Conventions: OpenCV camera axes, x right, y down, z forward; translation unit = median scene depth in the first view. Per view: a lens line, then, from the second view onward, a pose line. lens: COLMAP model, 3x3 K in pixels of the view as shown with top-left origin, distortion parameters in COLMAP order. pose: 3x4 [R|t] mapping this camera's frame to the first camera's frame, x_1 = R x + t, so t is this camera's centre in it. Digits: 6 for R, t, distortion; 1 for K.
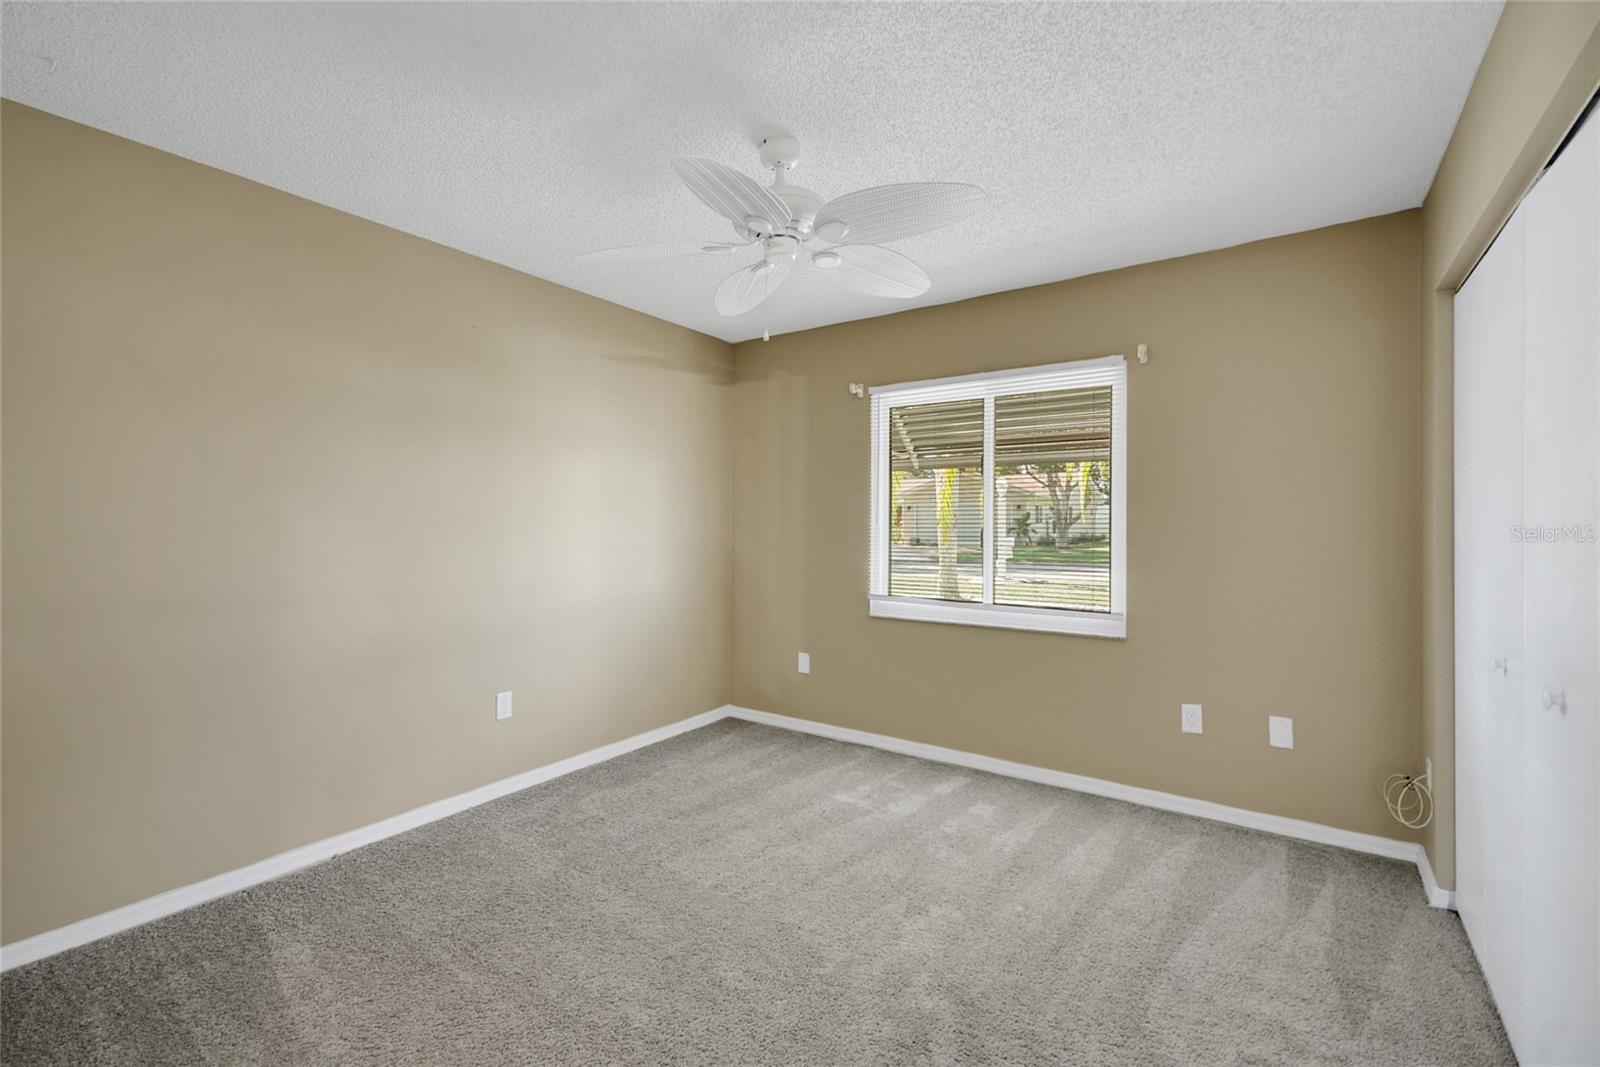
lens RADIAL K [[718.3, 0, 774.7], [0, 718.3, 515.6], [0, 0, 1]] dist [0.048477, -0.021290]
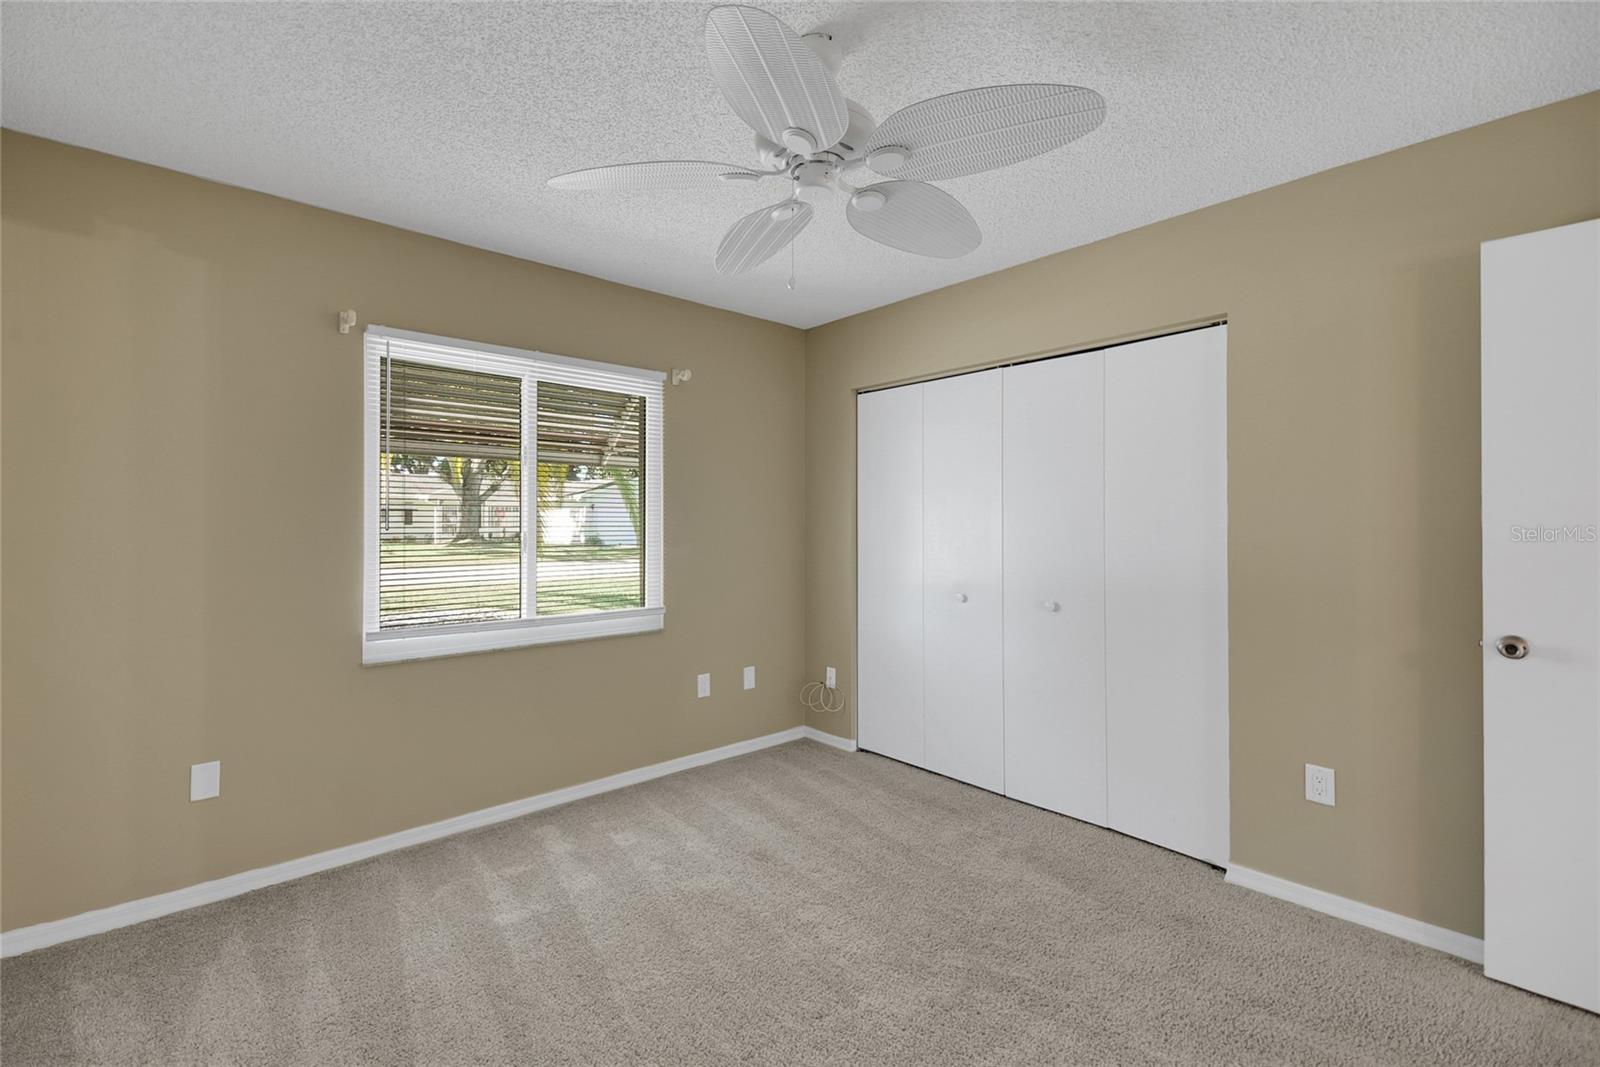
lens RADIAL K [[705.8, 0, 775.2], [0, 705.8, 515.5], [0, 0, 1]] dist [0.043915, -0.020365]
pose [[0.226699, 0.005718, 0.973948, -0.525787], [-0.009719, 0.999946, -0.003609, -0.001929], [-0.973916, -0.008648, 0.226742, 0.588505]]
